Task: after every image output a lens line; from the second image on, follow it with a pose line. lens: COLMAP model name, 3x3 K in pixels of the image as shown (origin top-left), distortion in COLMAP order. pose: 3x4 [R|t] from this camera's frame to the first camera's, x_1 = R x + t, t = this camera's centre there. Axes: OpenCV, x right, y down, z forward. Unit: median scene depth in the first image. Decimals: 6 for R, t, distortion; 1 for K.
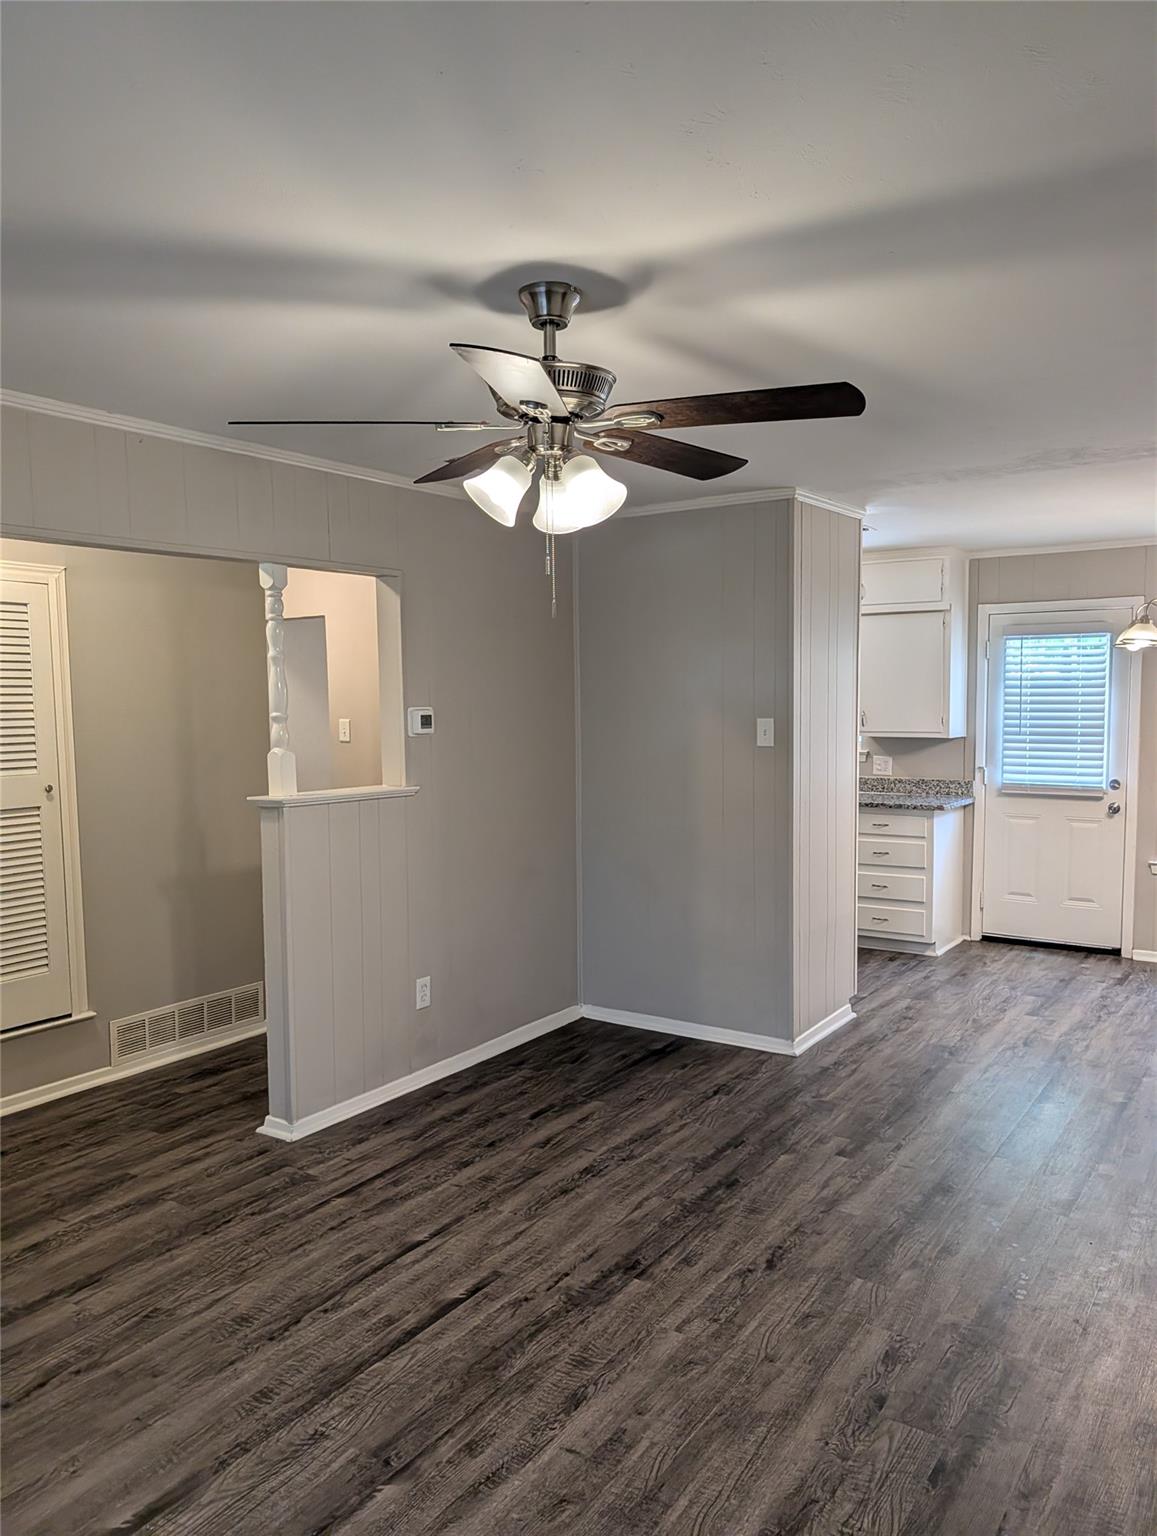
lens RADIAL K [[1110.8, 0, 594.3], [0, 1110.8, 780.1], [0, 0, 1]] dist [0.010667, -0.004079]
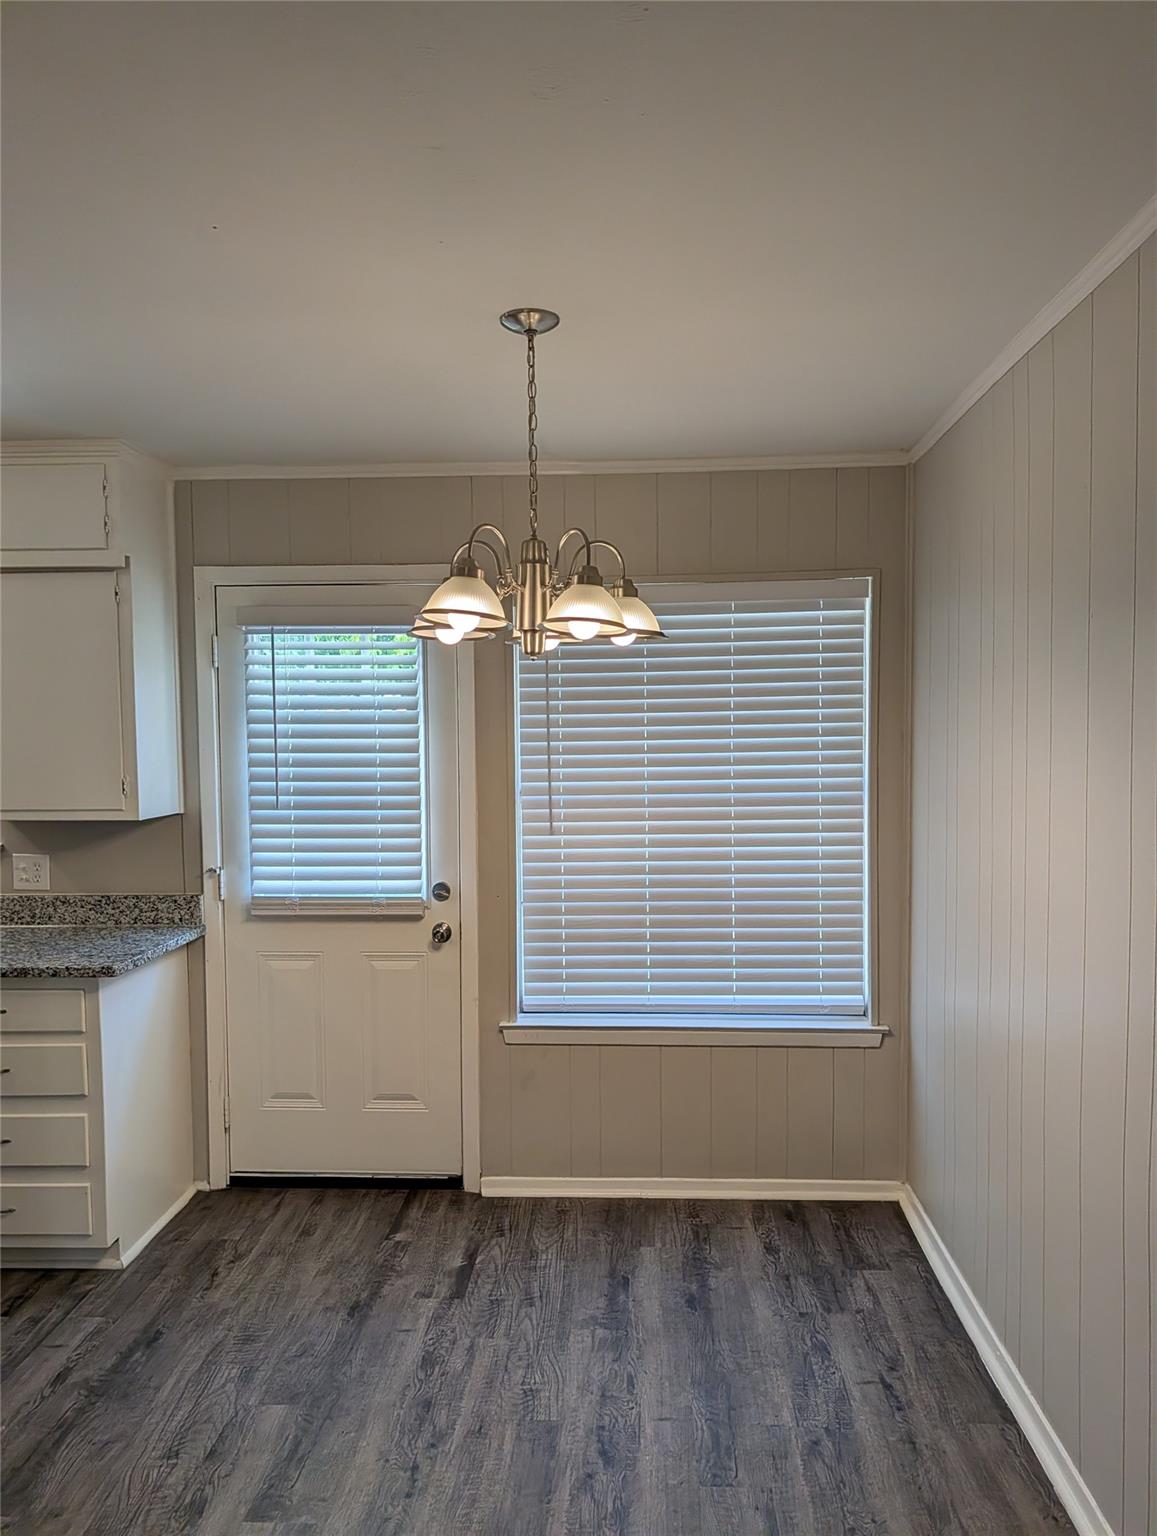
lens RADIAL K [[1110.8, 0, 592.4], [0, 1110.8, 787.1], [0, 0, 1]] dist [0.010667, -0.004079]
pose [[0.852396, -0.029929, 0.522039, 0.253859], [0.041863, 0.999062, -0.011077, -0.042792], [-0.521218, 0.031296, 0.852850, 0.503488]]
